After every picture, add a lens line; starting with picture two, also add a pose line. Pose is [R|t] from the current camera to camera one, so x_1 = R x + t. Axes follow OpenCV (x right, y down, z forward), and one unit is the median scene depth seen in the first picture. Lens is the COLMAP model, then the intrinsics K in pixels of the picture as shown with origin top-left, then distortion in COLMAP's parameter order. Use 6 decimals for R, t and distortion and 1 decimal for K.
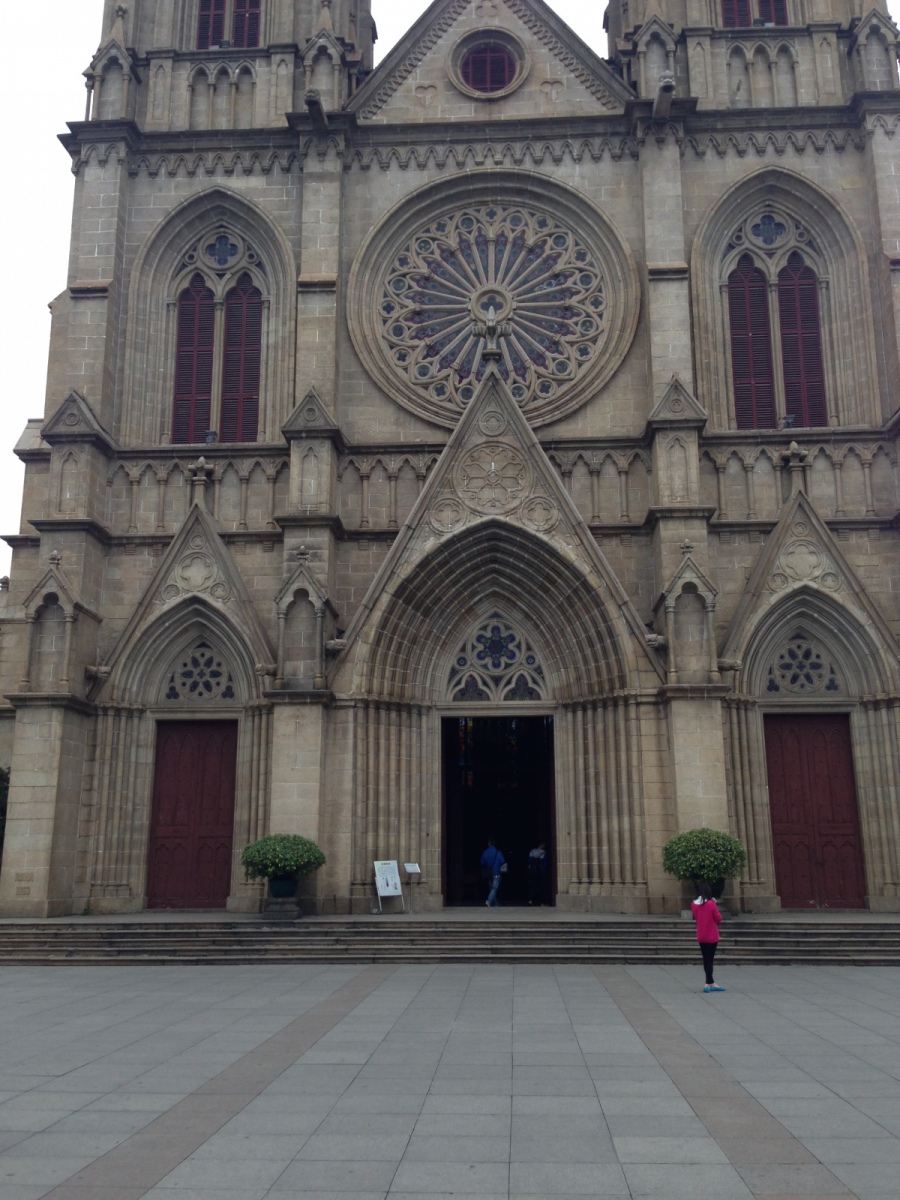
lens RADIAL K [[1096.7, 0, 454.4], [0, 1096.7, 605.9], [0, 0, 1]] dist [0.123307, -0.225453]
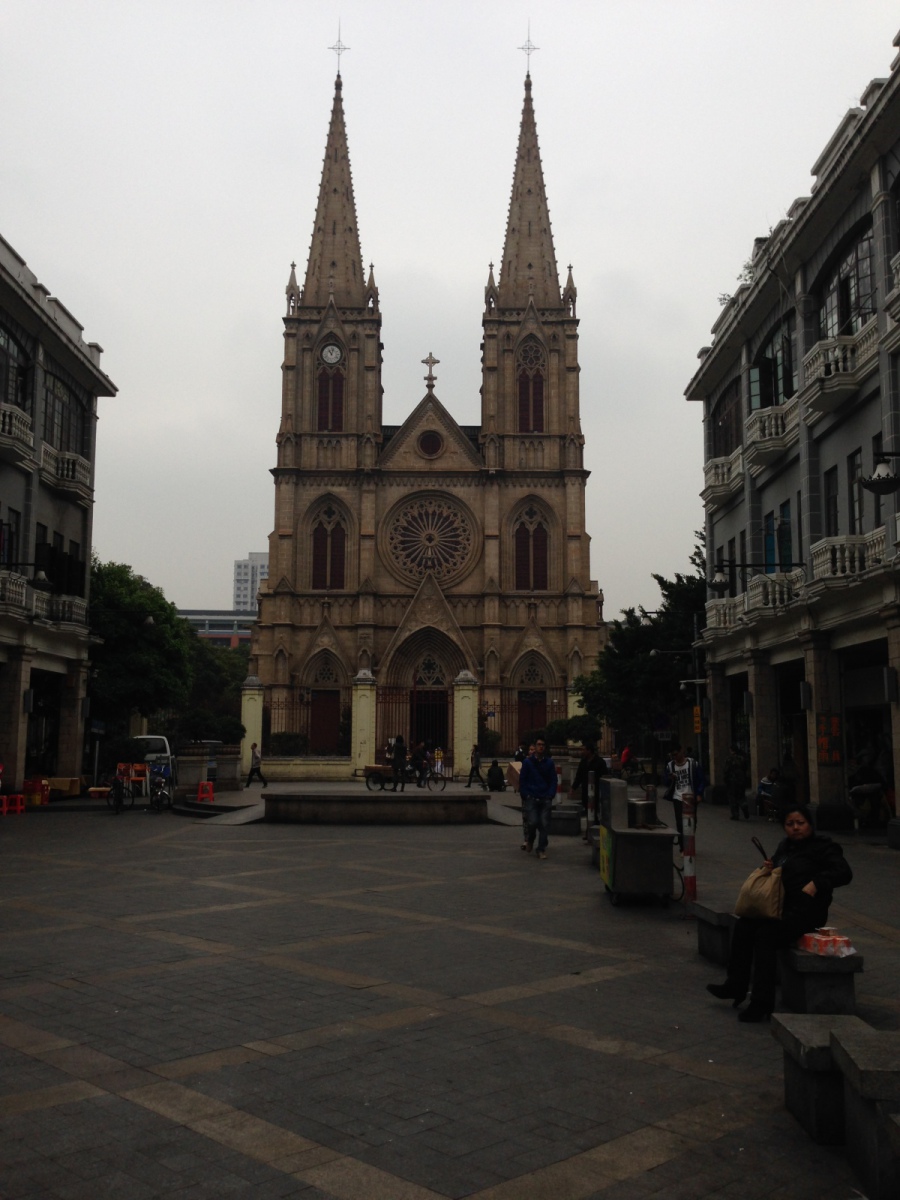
lens RADIAL K [[1105.5, 0, 450.0], [0, 1105.5, 600.0], [0, 0, 1]] dist [0.072661, 0.022826]
pose [[0.998406, 0.015719, 0.054199, -0.063880], [-0.021570, 0.993795, 0.109116, -0.428502], [-0.052148, -0.110111, 0.992550, -1.763809]]
